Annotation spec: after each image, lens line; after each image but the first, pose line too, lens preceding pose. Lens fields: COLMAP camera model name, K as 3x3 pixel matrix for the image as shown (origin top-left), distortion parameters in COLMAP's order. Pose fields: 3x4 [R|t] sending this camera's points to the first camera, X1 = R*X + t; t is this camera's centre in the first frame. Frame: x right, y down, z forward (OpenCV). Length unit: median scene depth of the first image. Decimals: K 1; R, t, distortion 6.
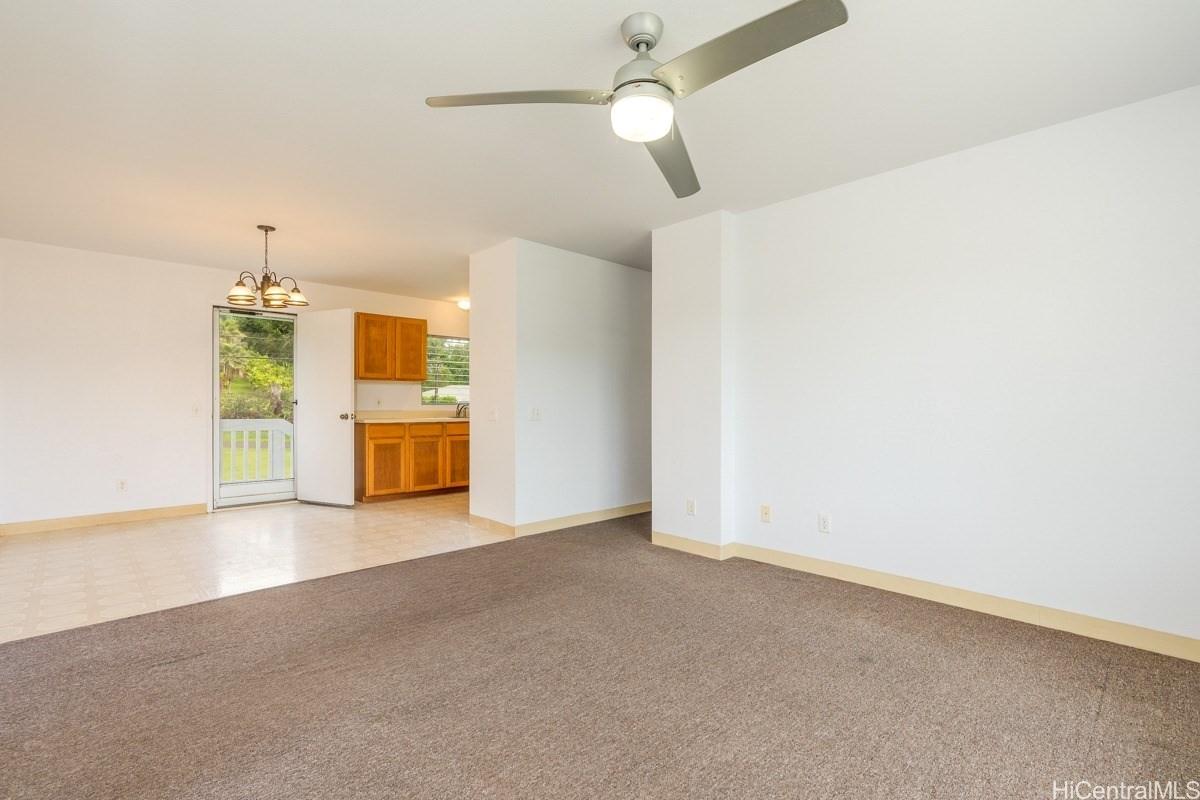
lens RADIAL K [[539.4, 0, 596.3], [0, 539.4, 390.9], [0, 0, 1]] dist [0.011731, 0.000292]
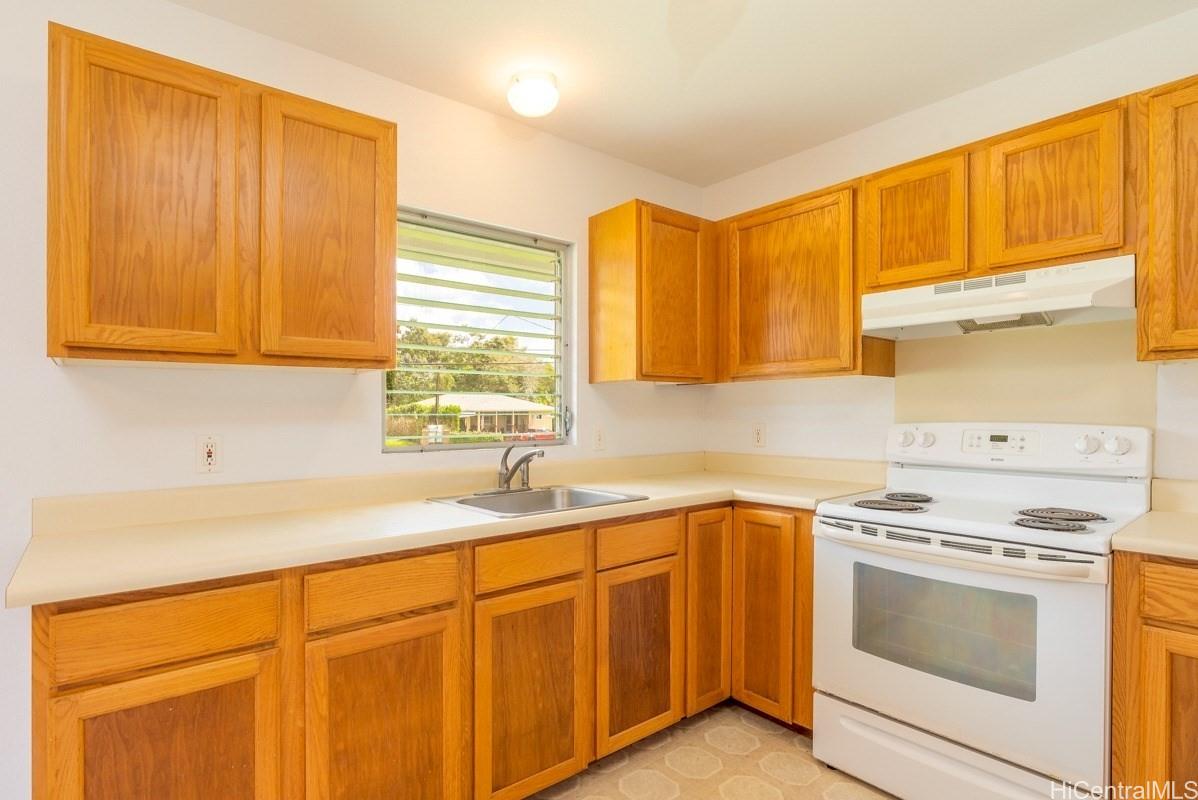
lens RADIAL K [[590.1, 0, 544.3], [0, 590.1, 400.0], [0, 0, 1]] dist [-0.006413, -0.000414]
pose [[0.994769, -0.006176, -0.101960, -0.234416], [0.006989, 0.999947, 0.007622, -0.004003], [0.101908, -0.008295, 0.994759, 0.796724]]
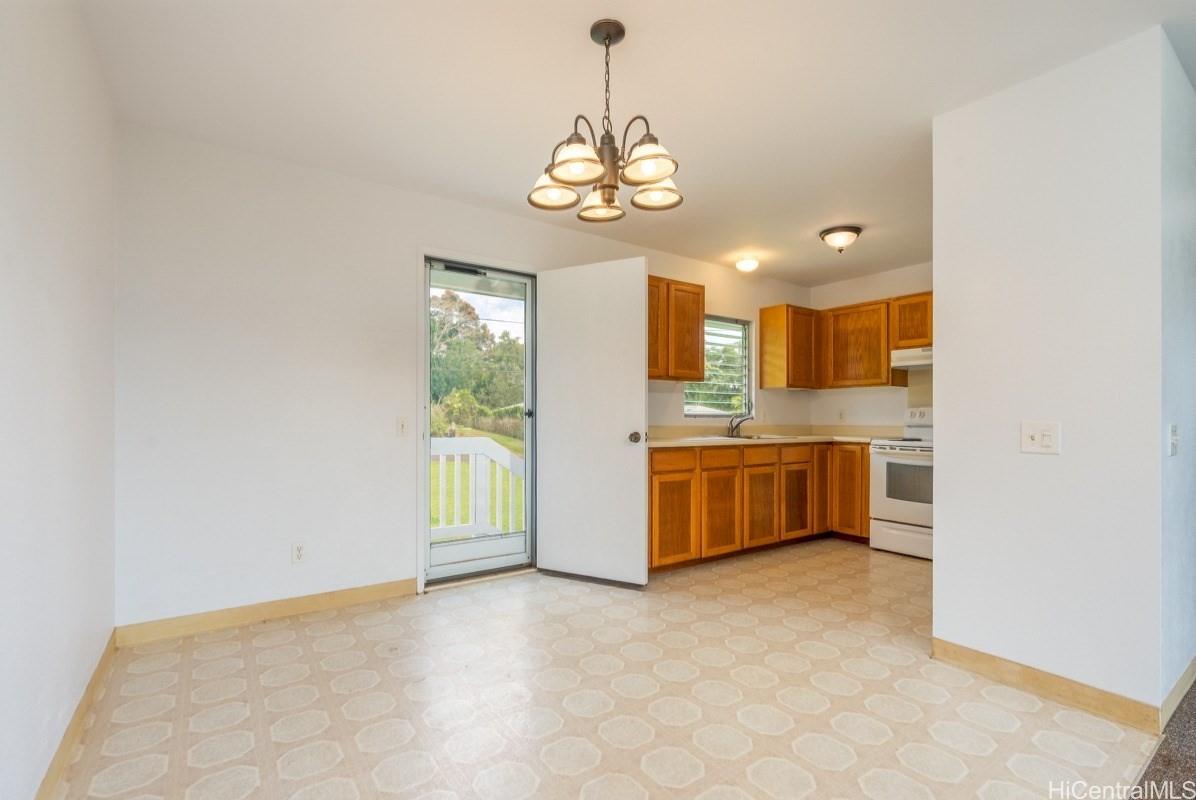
lens RADIAL K [[533.1, 0, 601.2], [0, 533.1, 400.1], [0, 0, 1]] dist [-0.000528, -0.000056]
pose [[0.991230, -0.000970, -0.132147, -0.381710], [0.000003, 0.999973, -0.007320, 0.010379], [0.132151, 0.007255, 0.991203, 0.381294]]
